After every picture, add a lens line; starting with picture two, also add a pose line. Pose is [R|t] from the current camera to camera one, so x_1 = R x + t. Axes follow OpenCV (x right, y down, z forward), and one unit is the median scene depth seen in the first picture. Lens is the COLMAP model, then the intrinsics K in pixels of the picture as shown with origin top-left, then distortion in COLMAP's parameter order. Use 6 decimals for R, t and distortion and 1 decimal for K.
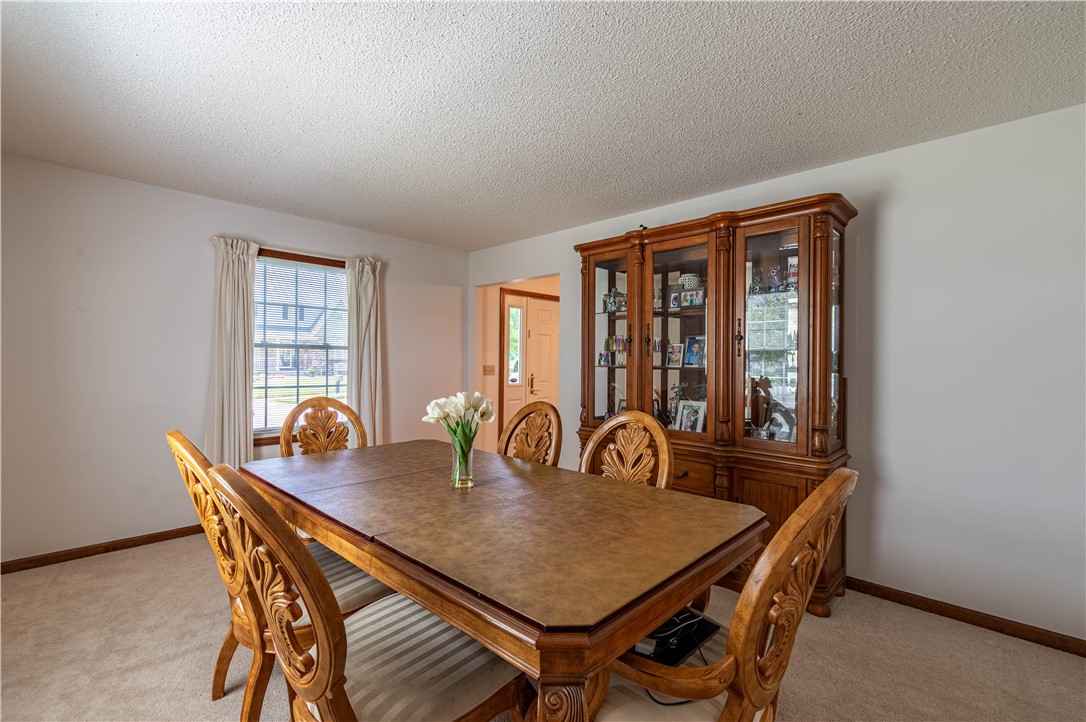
lens RADIAL K [[493.2, 0, 532.1], [0, 493.2, 362.1], [0, 0, 1]] dist [0.001132, 0.001078]
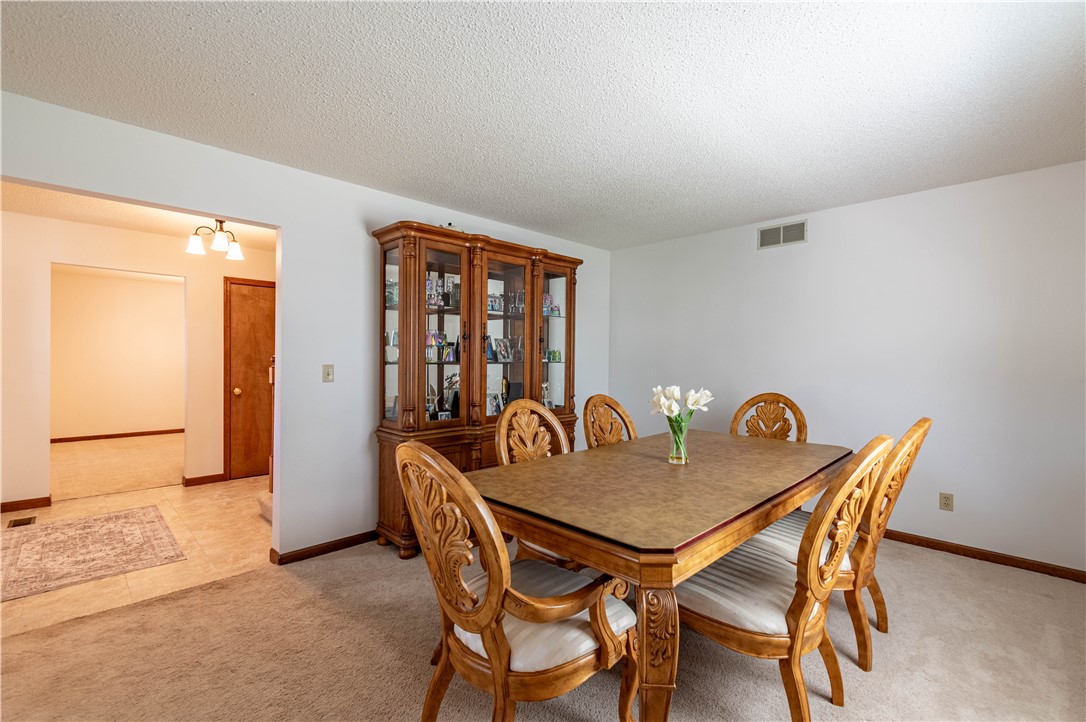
lens RADIAL K [[493.2, 0, 539.0], [0, 493.2, 362.8], [0, 0, 1]] dist [0.001132, 0.001078]
pose [[0.000884, -0.022061, 0.999756, -0.859230], [-0.006530, 0.999735, 0.022066, -0.011924], [-0.999978, -0.006548, 0.000740, 0.855092]]
